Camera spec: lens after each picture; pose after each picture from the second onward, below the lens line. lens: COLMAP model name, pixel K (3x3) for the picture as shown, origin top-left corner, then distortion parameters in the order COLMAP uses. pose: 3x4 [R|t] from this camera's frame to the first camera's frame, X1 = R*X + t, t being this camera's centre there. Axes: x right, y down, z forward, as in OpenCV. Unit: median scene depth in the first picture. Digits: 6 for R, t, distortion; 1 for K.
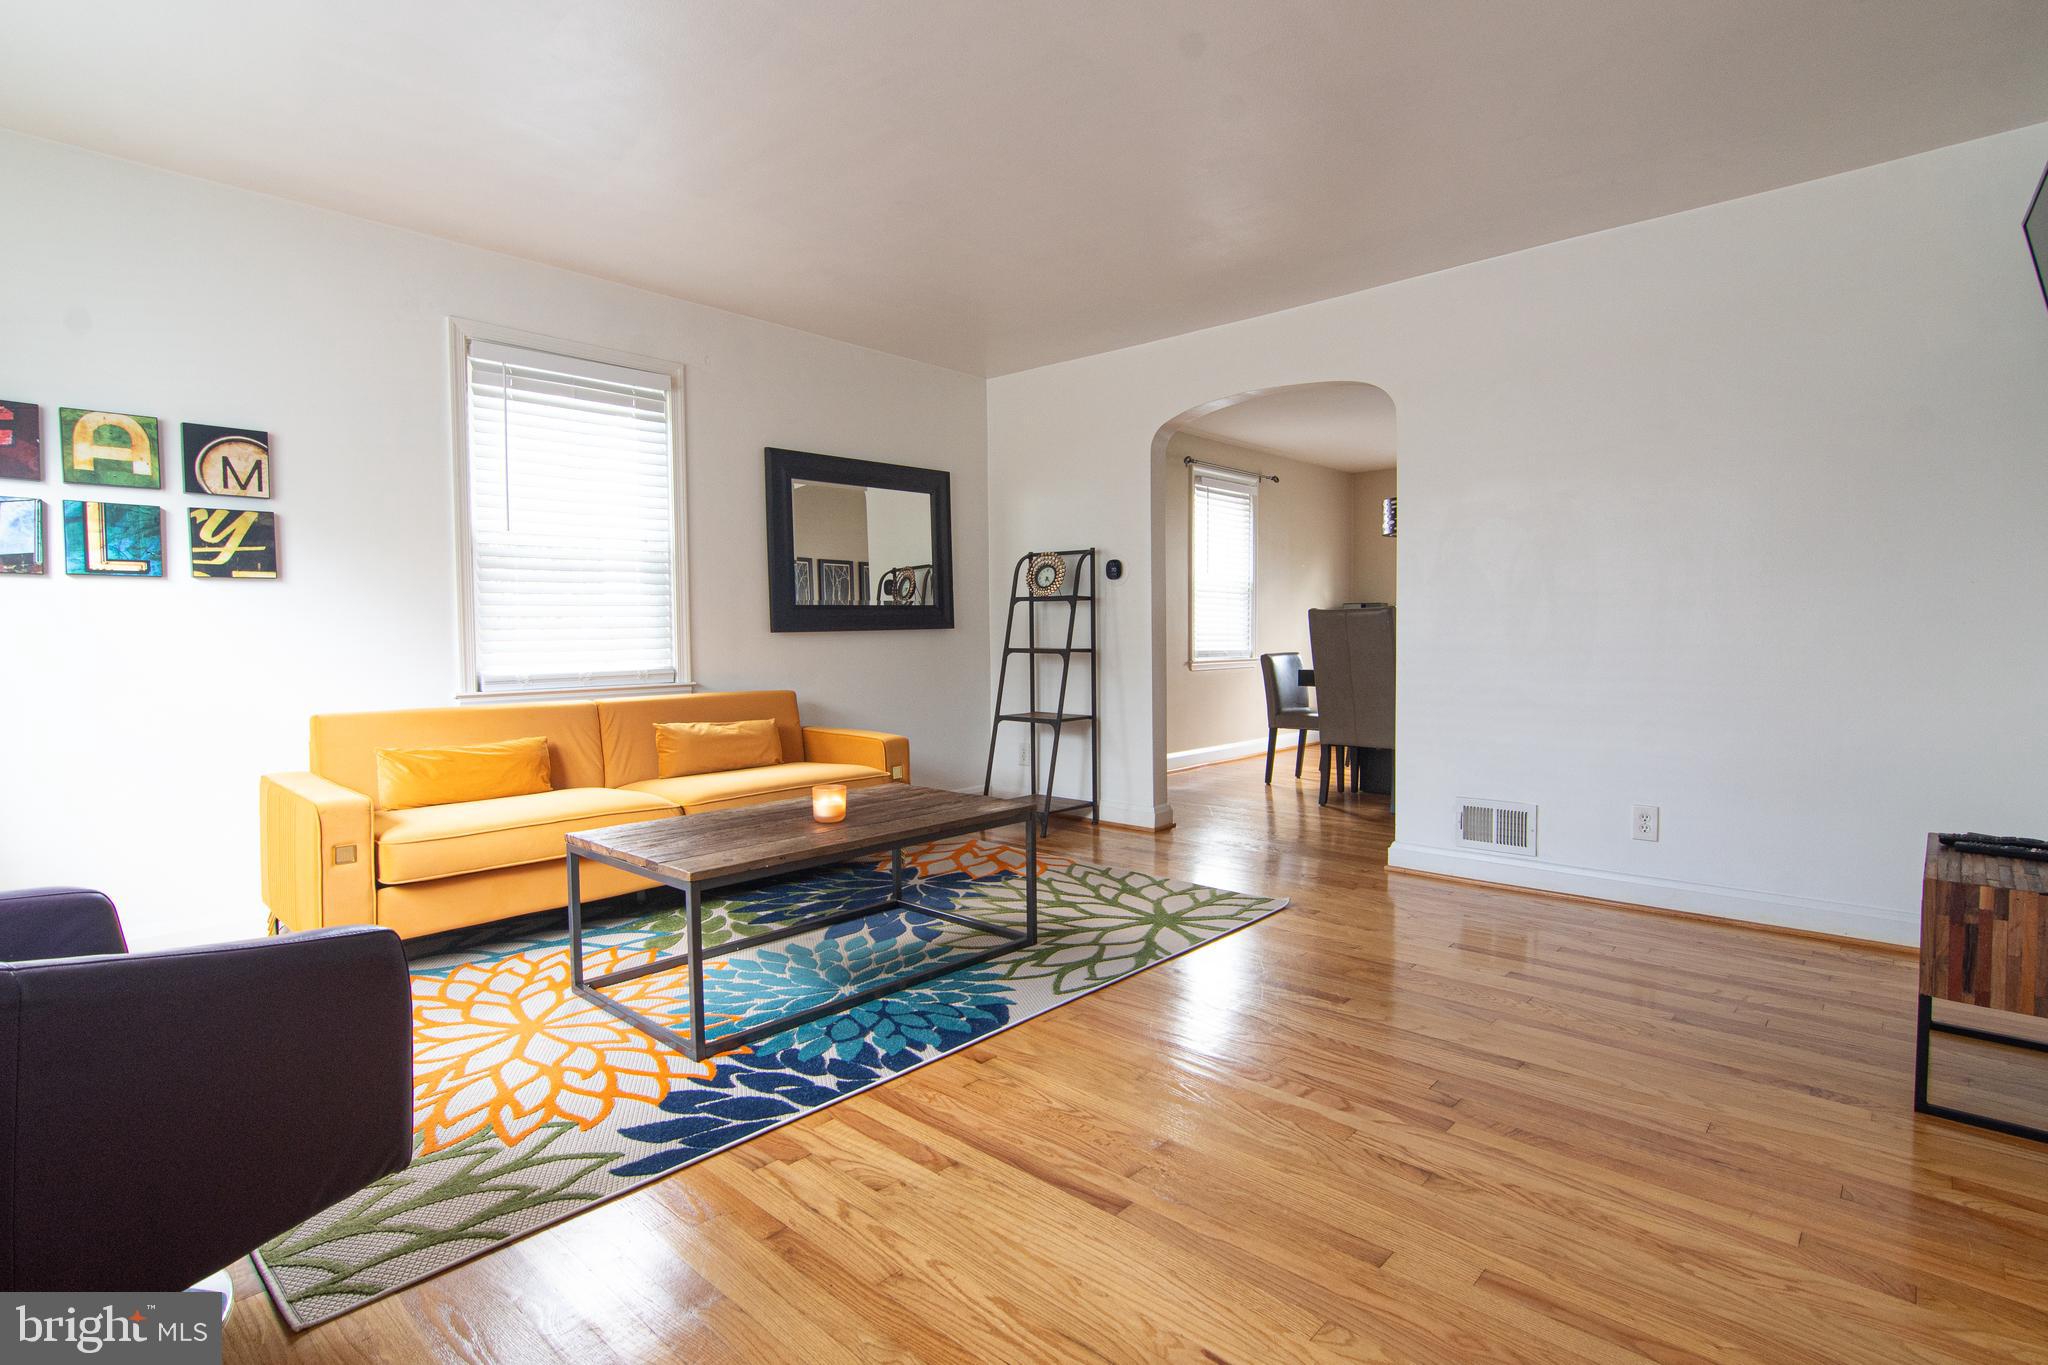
lens RADIAL K [[992.8, 0, 1008.5], [0, 992.8, 670.4], [0, 0, 1]] dist [-0.004186, 0.001667]
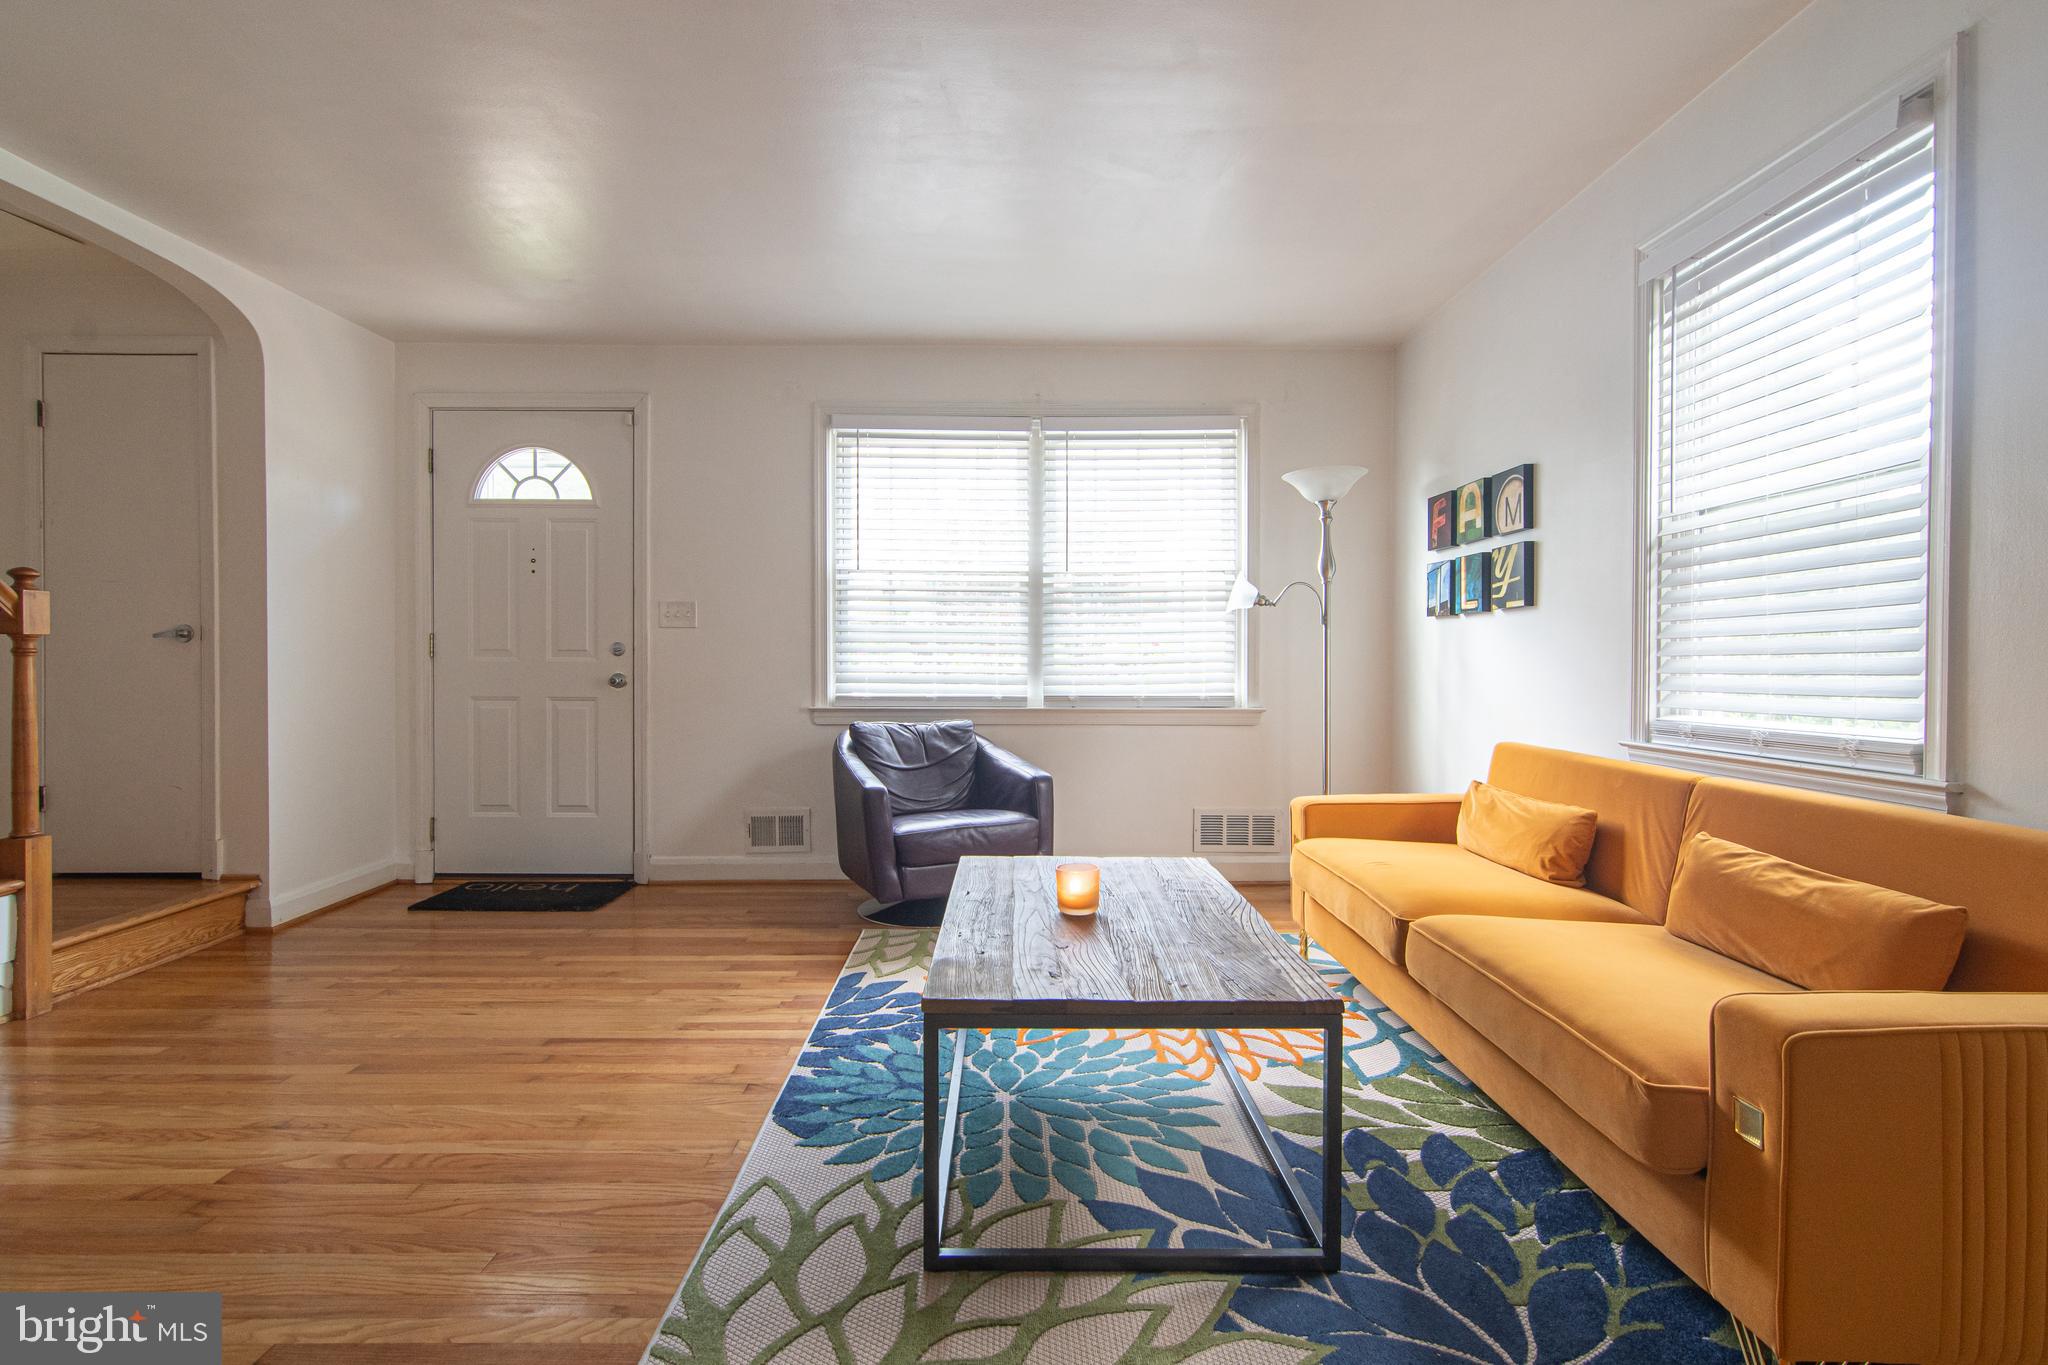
lens RADIAL K [[996.2, 0, 1018.6], [0, 996.2, 670.7], [0, 0, 1]] dist [-0.003819, 0.000678]
pose [[-0.722114, 0.013458, -0.691643, 0.353341], [-0.024142, 0.998711, 0.044639, -0.061453], [0.691352, 0.048932, -0.720859, 1.418394]]
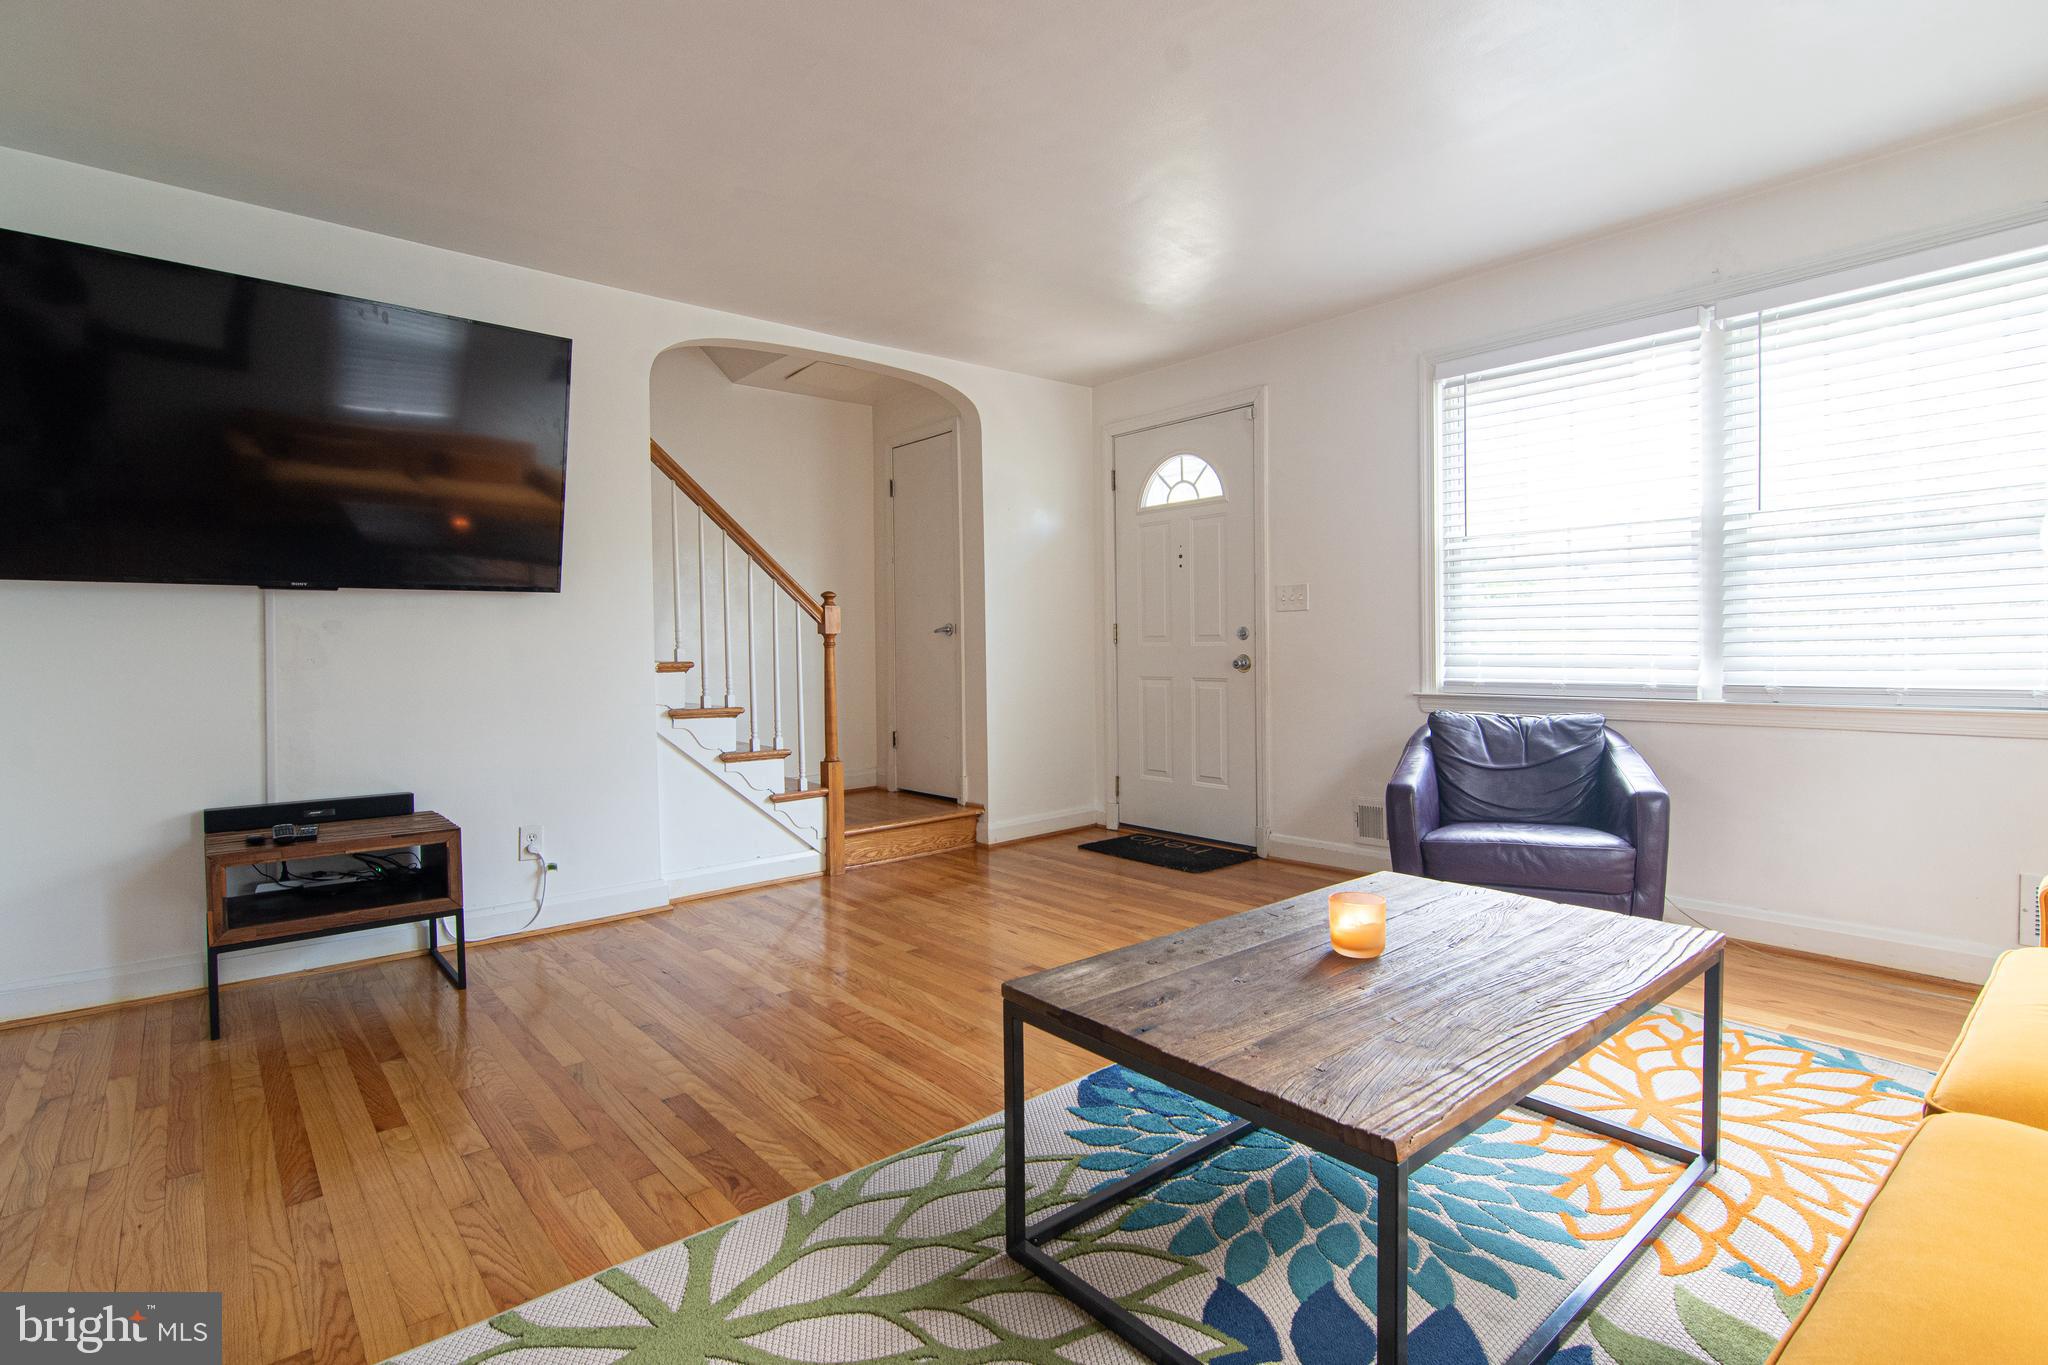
lens RADIAL K [[986.0, 0, 1014.1], [0, 986.0, 671.0], [0, 0, 1]] dist [-0.000048, 0.001373]
pose [[-0.993181, 0.018292, 0.115135, -0.040973], [0.025698, 0.997672, 0.063171, -0.061341], [-0.113712, 0.065699, -0.991339, 1.518781]]
